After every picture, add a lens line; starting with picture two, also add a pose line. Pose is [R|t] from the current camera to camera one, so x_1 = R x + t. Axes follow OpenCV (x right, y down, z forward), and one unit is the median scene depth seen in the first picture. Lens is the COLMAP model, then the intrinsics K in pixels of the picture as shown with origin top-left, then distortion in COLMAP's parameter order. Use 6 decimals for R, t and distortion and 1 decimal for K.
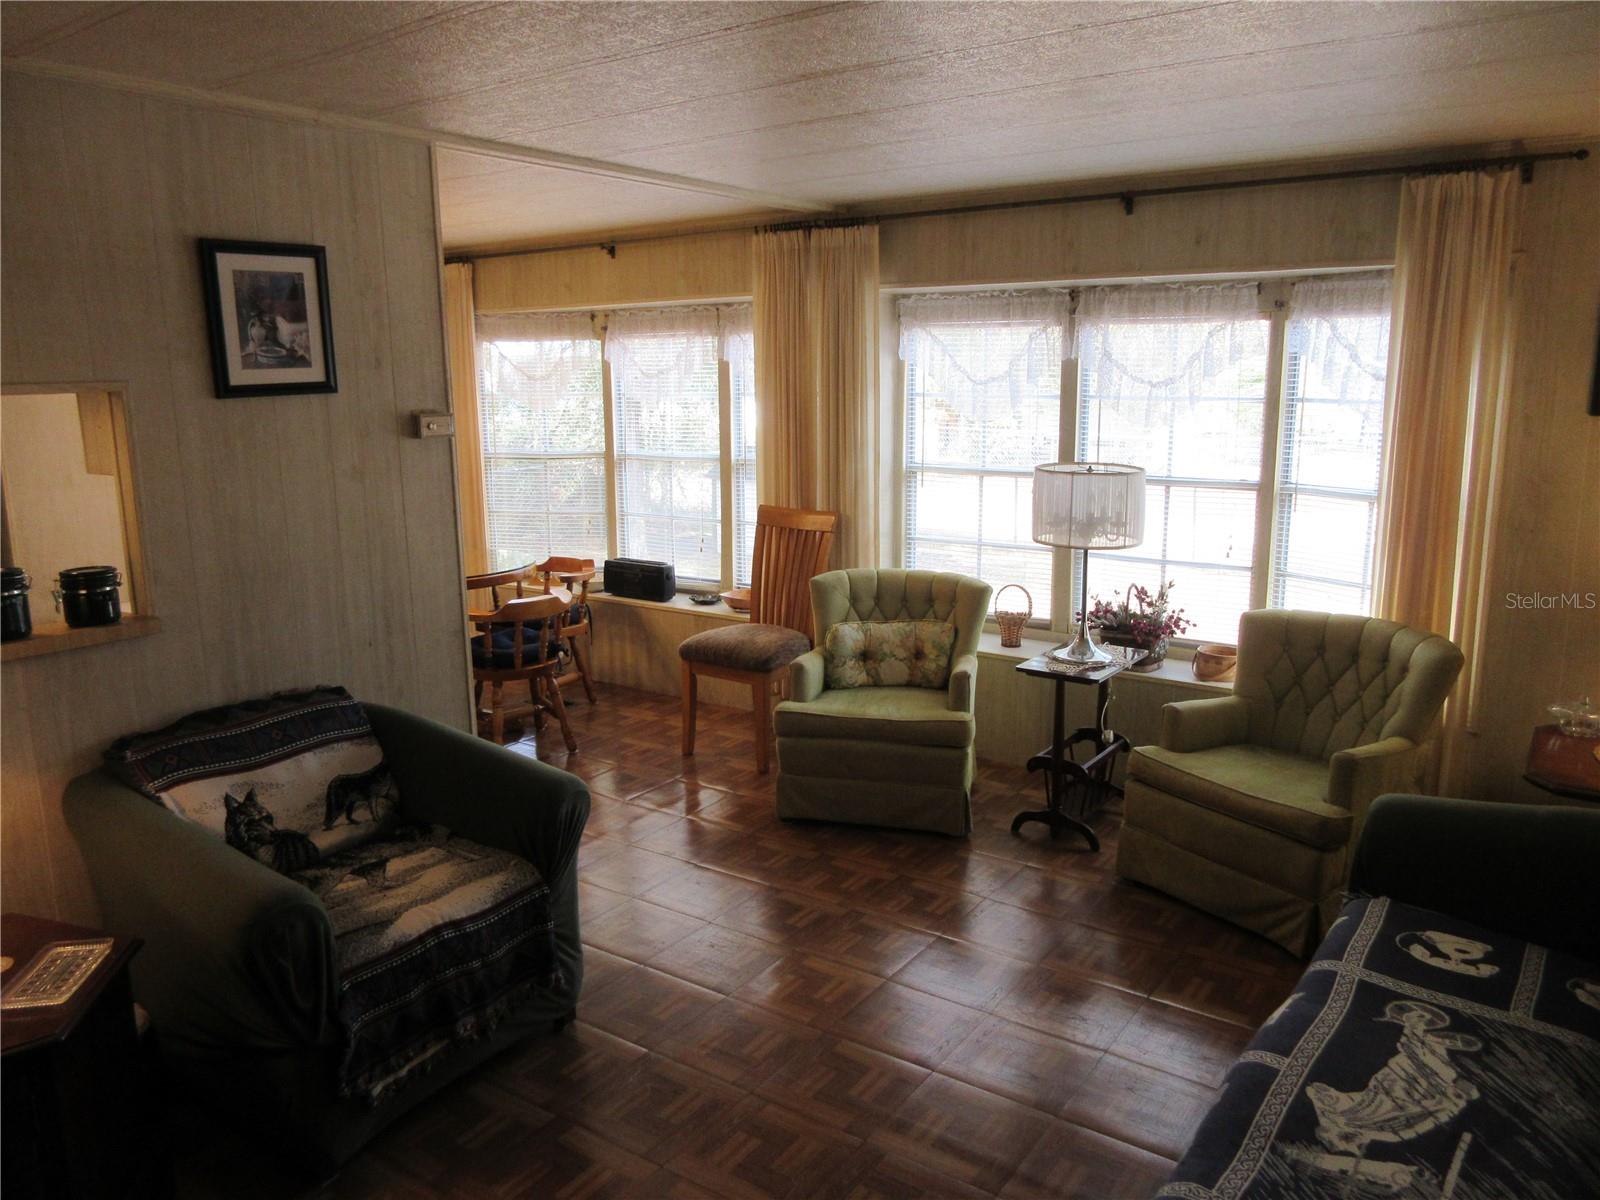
lens RADIAL K [[1187.1, 0, 797.4], [0, 1187.1, 593.6], [0, 0, 1]] dist [-0.006600, 0.005000]
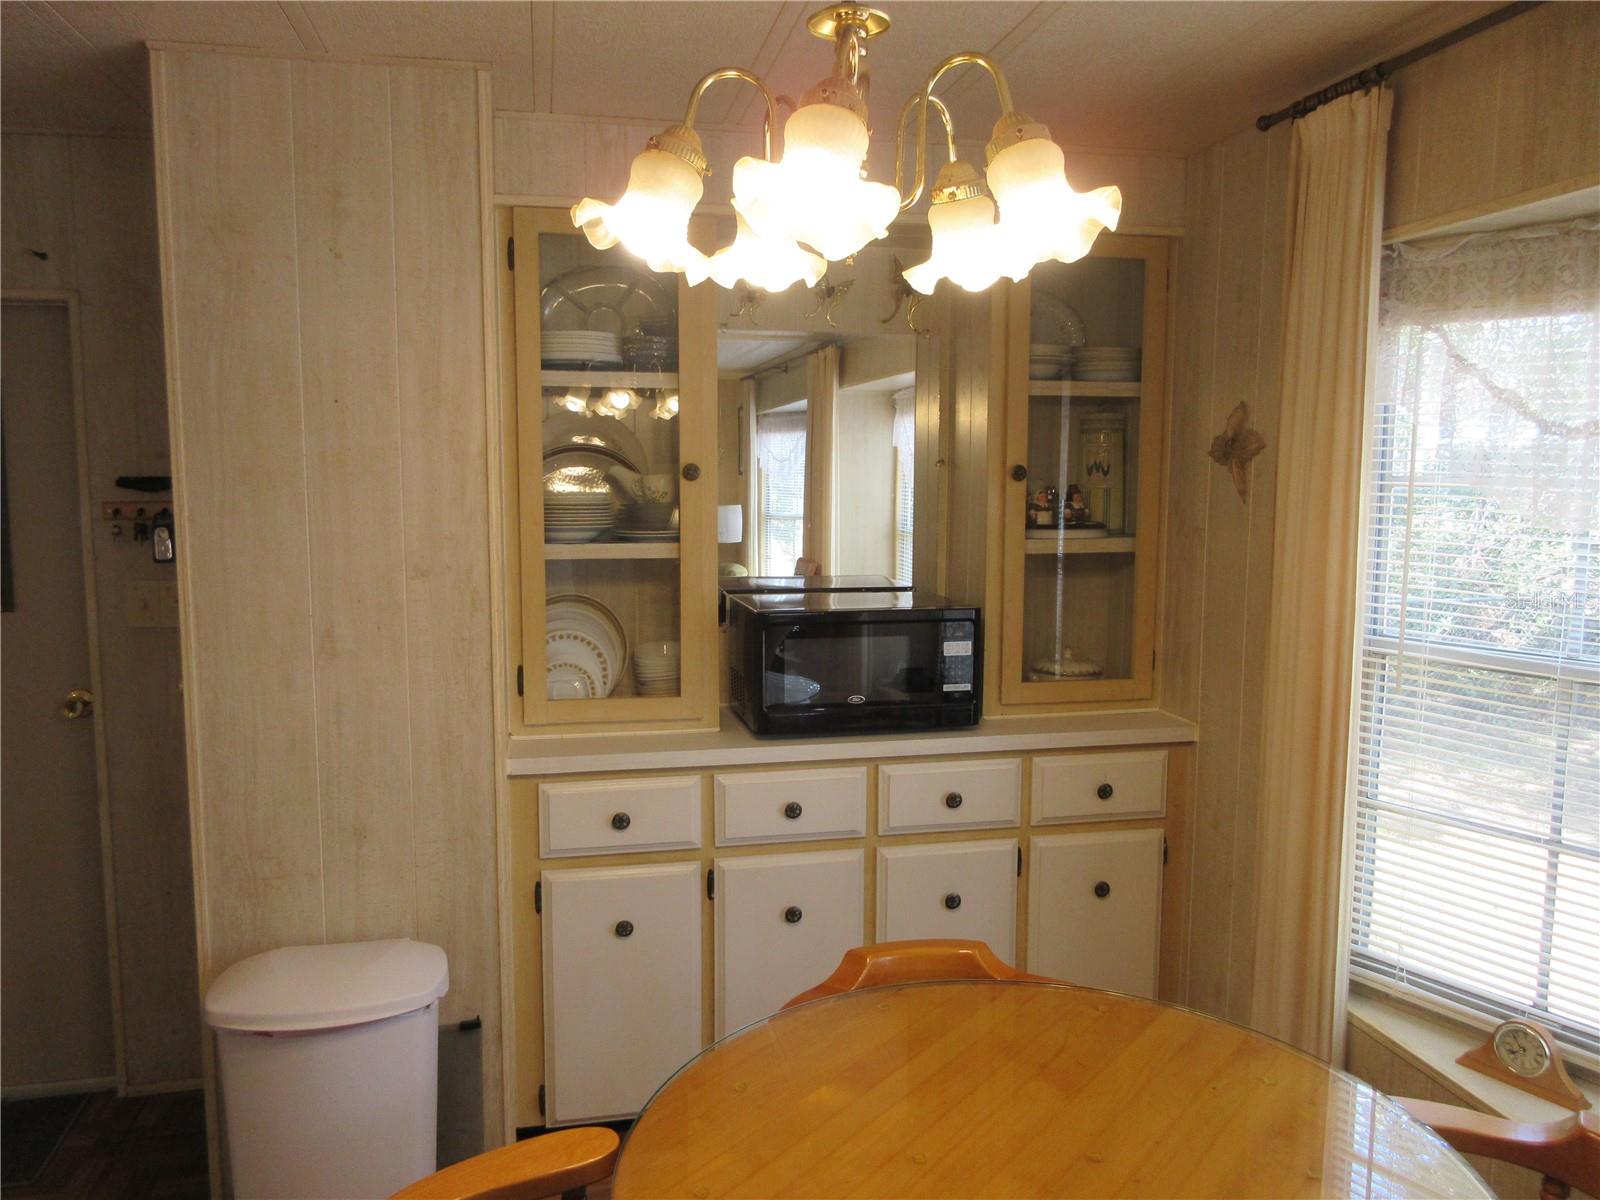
lens RADIAL K [[1187.1, 0, 797.4], [0, 1187.1, 593.6], [0, 0, 1]] dist [-0.006600, 0.005000]
pose [[0.742770, 0.085123, -0.664114, -0.254684], [-0.137913, 0.990067, -0.027346, -0.161107], [0.655189, 0.111902, 0.747131, 1.012907]]
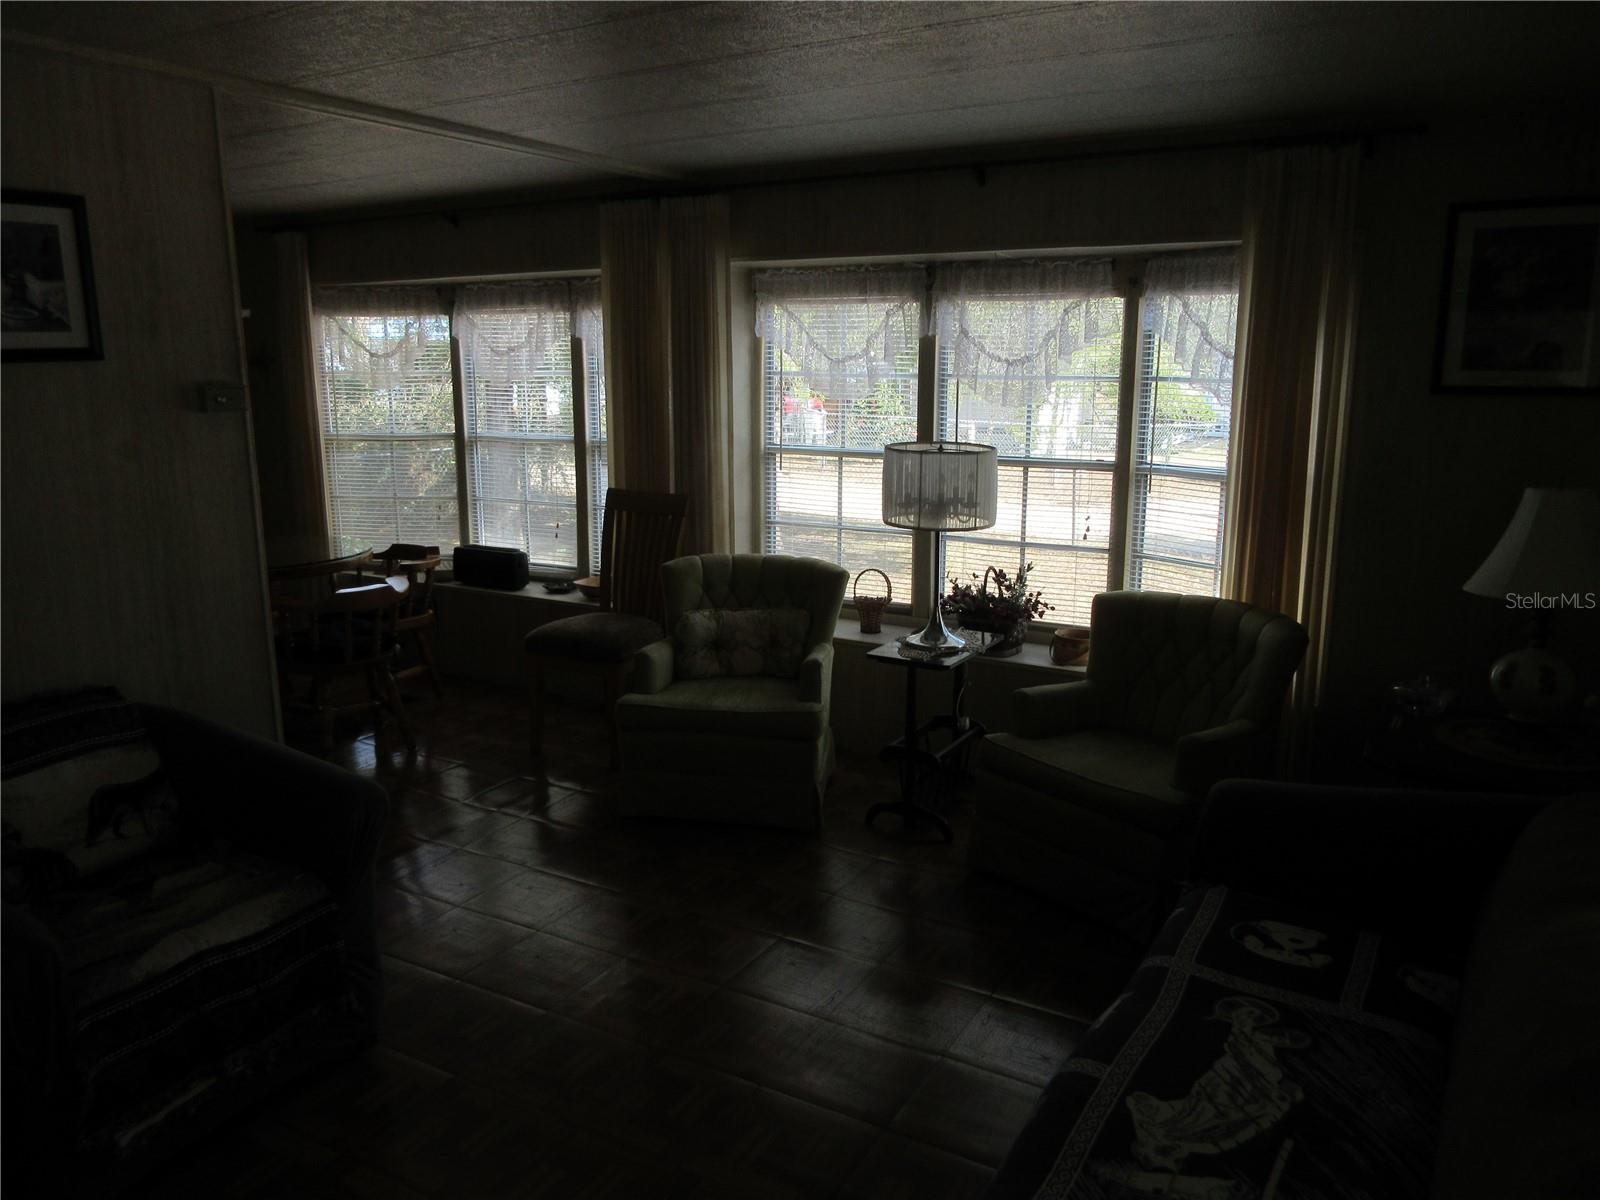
lens RADIAL K [[1188.9, 0, 799.1], [0, 1188.9, 593.7], [0, 0, 1]] dist [-0.005021, 0.000901]
pose [[0.996148, -0.010051, 0.087112, 0.044828], [0.009209, 0.999907, 0.010069, 0.002878], [-0.087205, -0.009228, 0.996148, 0.043001]]
